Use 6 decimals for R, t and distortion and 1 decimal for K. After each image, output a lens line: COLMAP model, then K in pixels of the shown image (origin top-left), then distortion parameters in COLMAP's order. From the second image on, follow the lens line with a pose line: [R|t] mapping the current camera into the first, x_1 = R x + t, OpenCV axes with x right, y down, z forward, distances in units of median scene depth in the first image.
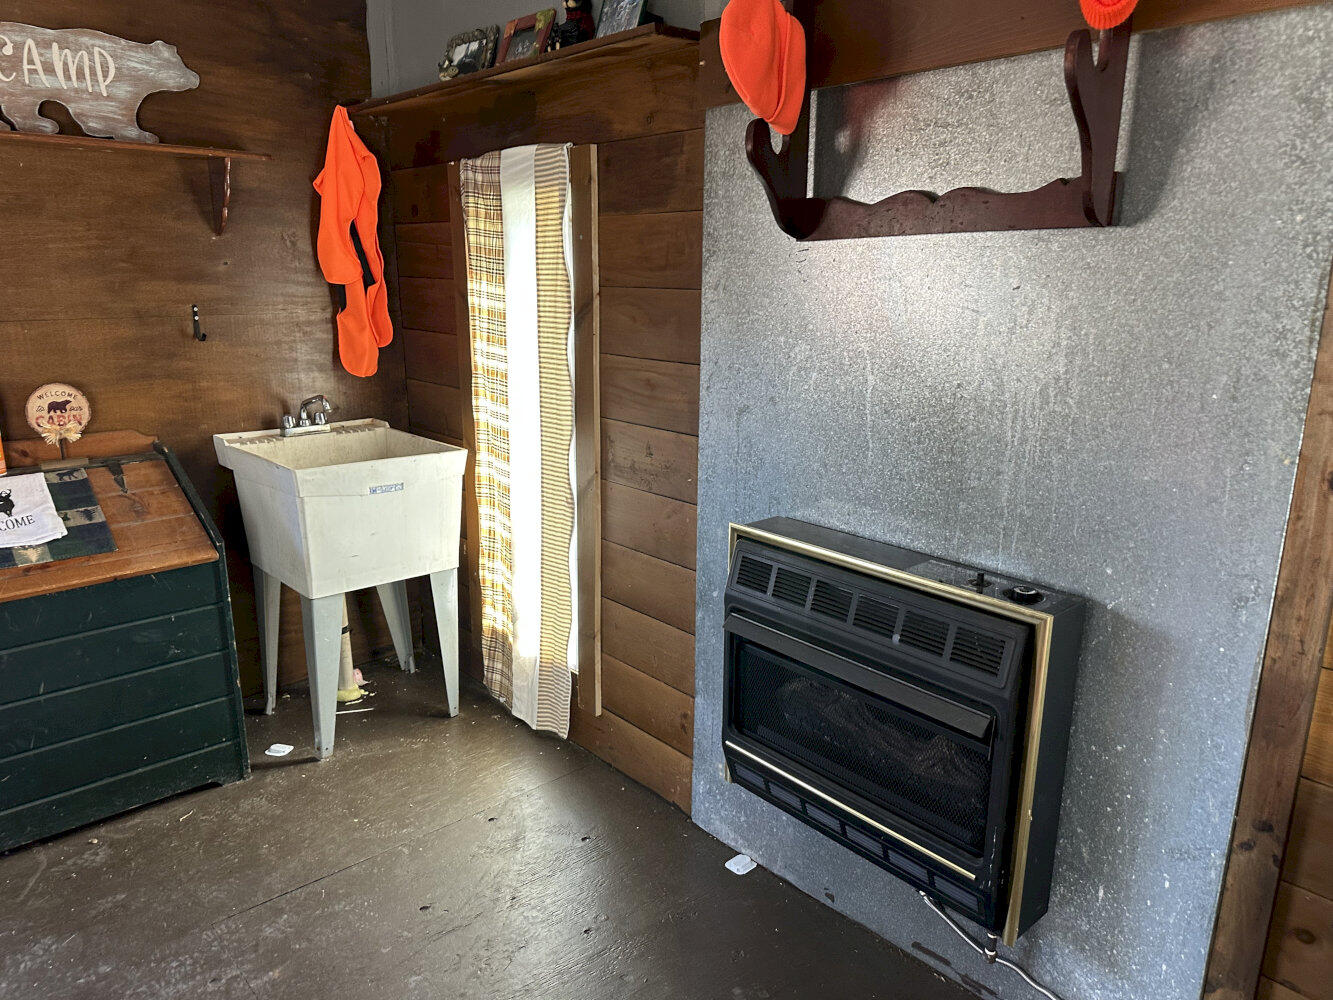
lens RADIAL K [[944.7, 0, 663.6], [0, 944.7, 498.4], [0, 0, 1]] dist [-0.006928, -0.001596]
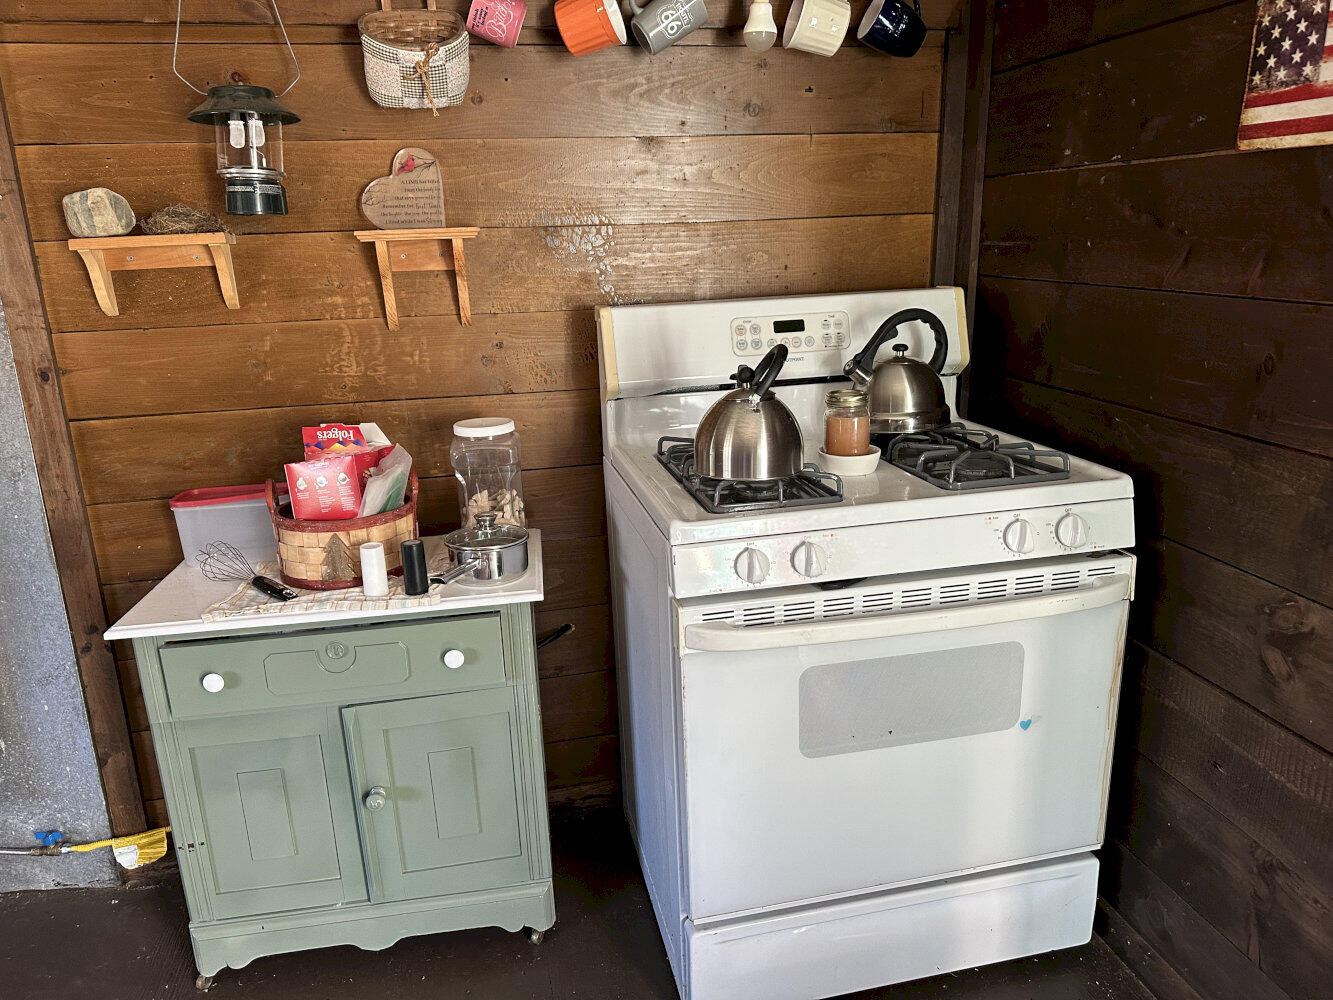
lens RADIAL K [[944.7, 0, 662.6], [0, 944.7, 501.4], [0, 0, 1]] dist [-0.006928, -0.001596]
pose [[0.495093, -0.256145, 0.830225, -0.053975], [0.236338, 0.959227, 0.155008, 0.155061], [-0.836079, 0.119470, 0.535443, -0.491481]]
